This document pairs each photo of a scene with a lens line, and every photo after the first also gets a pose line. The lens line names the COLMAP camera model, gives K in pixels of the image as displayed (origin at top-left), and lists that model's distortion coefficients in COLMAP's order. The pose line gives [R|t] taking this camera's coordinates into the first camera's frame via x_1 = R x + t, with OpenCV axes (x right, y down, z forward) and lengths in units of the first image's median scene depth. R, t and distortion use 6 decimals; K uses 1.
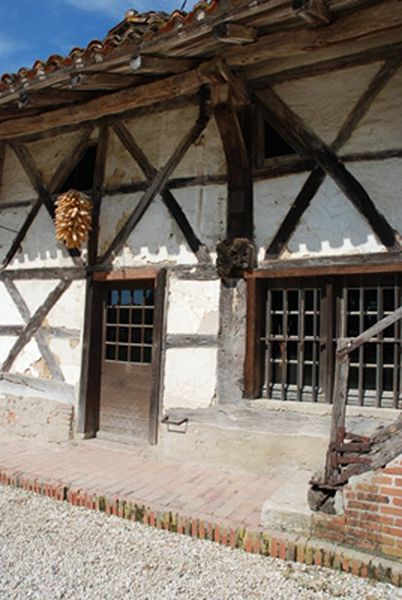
lens RADIAL K [[445.7, 0, 202.4], [0, 445.7, 300.3], [0, 0, 1]] dist [-0.149585, 0.102406]
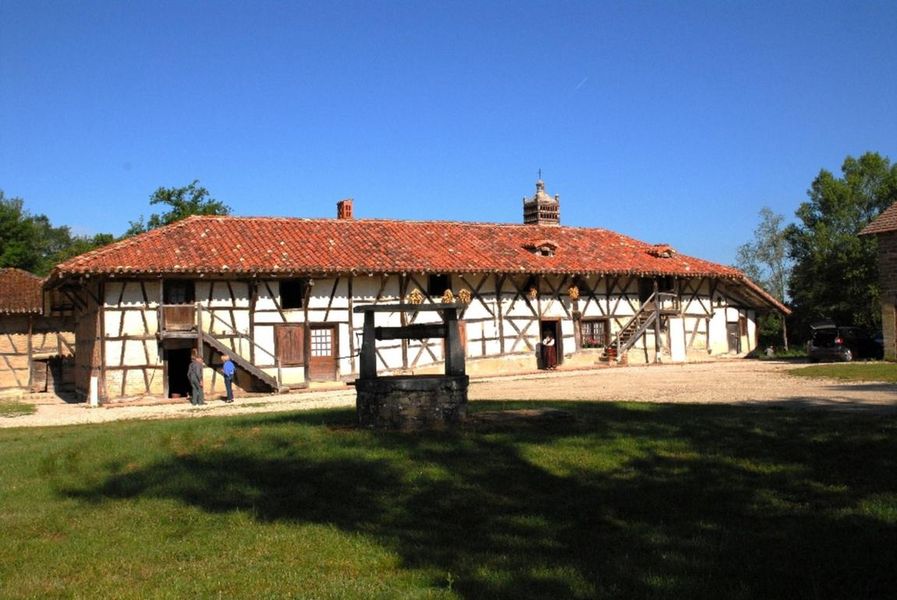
lens RADIAL K [[859.3, 0, 446.8], [0, 859.3, 299.4], [0, 0, 1]] dist [-0.074778, 0.006386]
pose [[0.536034, -0.004938, 0.844182, -6.638336], [-0.010853, 0.999860, 0.012740, -0.302333], [-0.844127, -0.015990, 0.535905, -2.053087]]
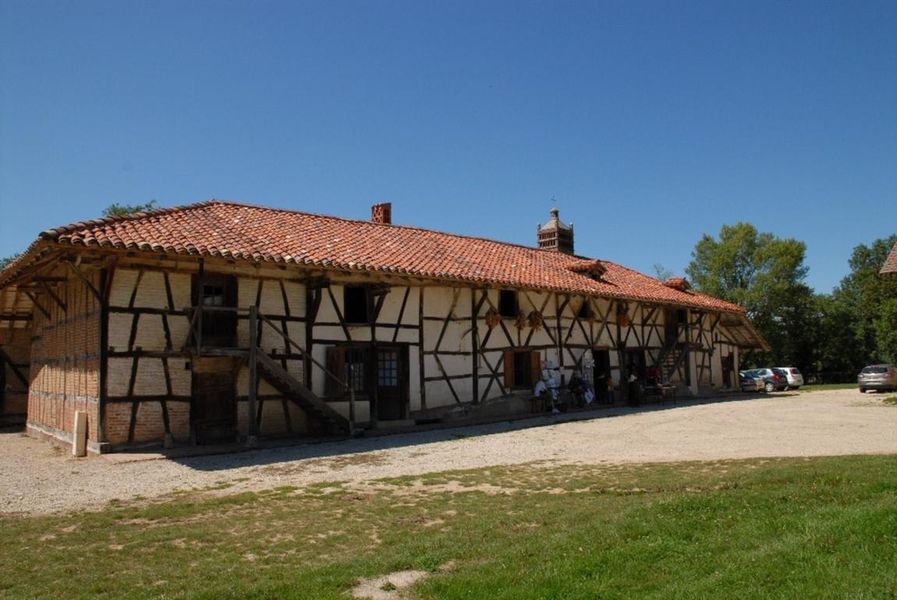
lens RADIAL K [[666.4, 0, 451.2], [0, 666.4, 303.1], [0, 0, 1]] dist [-0.149585, 0.102406]
pose [[0.336000, 0.068039, 0.939401, -5.304602], [-0.036413, 0.997580, -0.059229, -0.065123], [-0.941158, -0.014305, 0.337664, 0.407642]]
